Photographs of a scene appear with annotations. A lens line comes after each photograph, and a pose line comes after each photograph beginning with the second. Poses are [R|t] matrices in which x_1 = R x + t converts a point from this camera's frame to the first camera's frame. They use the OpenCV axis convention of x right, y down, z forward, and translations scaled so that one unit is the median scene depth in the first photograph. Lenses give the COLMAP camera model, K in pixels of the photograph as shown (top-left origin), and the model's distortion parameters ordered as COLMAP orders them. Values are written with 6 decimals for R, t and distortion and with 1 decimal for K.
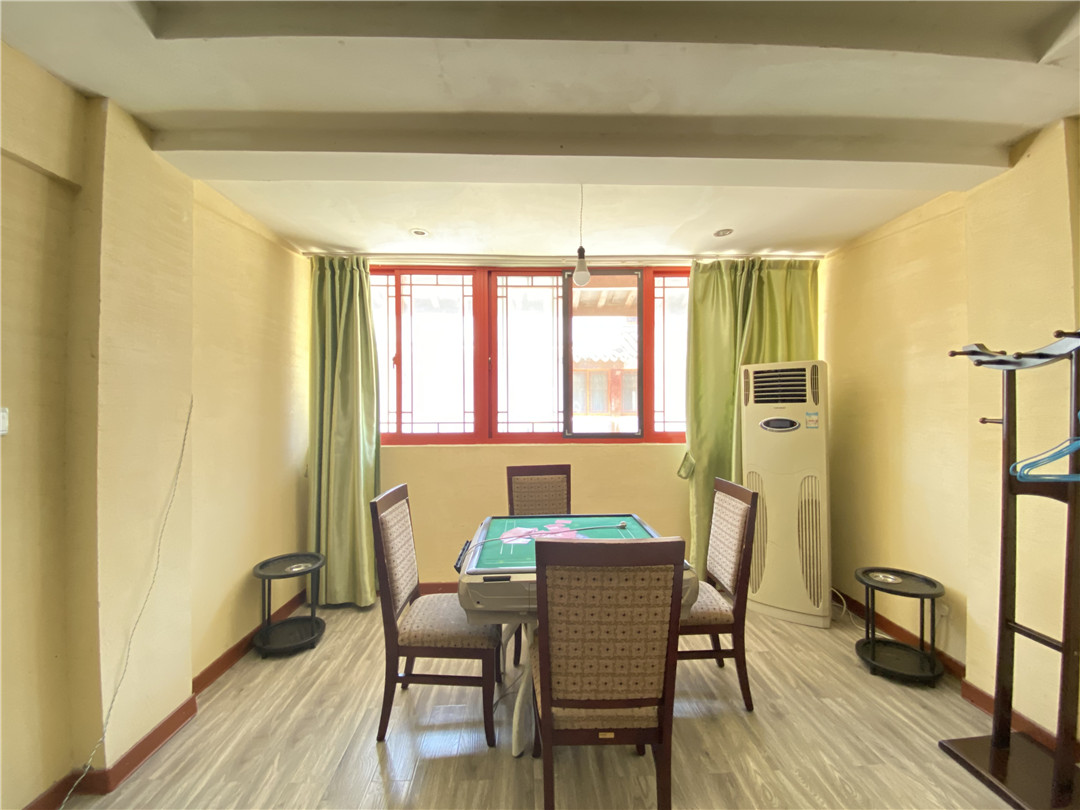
lens RADIAL K [[431.1, 0, 543.8], [0, 431.1, 407.8], [0, 0, 1]] dist [0.073904, -0.016344]
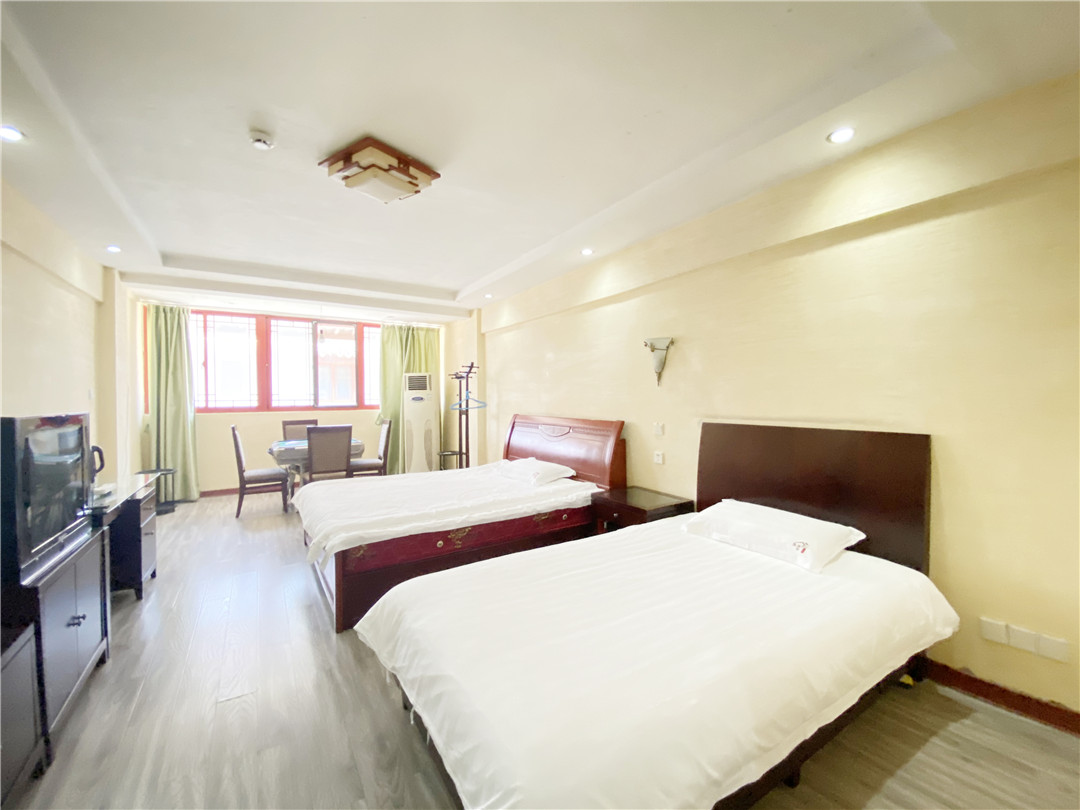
lens RADIAL K [[435.0, 0, 540.0], [0, 435.0, 405.0], [0, 0, 1]] dist [0.013115, -0.017197]
pose [[0.856913, -0.010943, 0.515344, -0.090230], [0.006061, 0.999919, 0.011155, 0.040072], [-0.515425, -0.006436, 0.856911, -1.162355]]
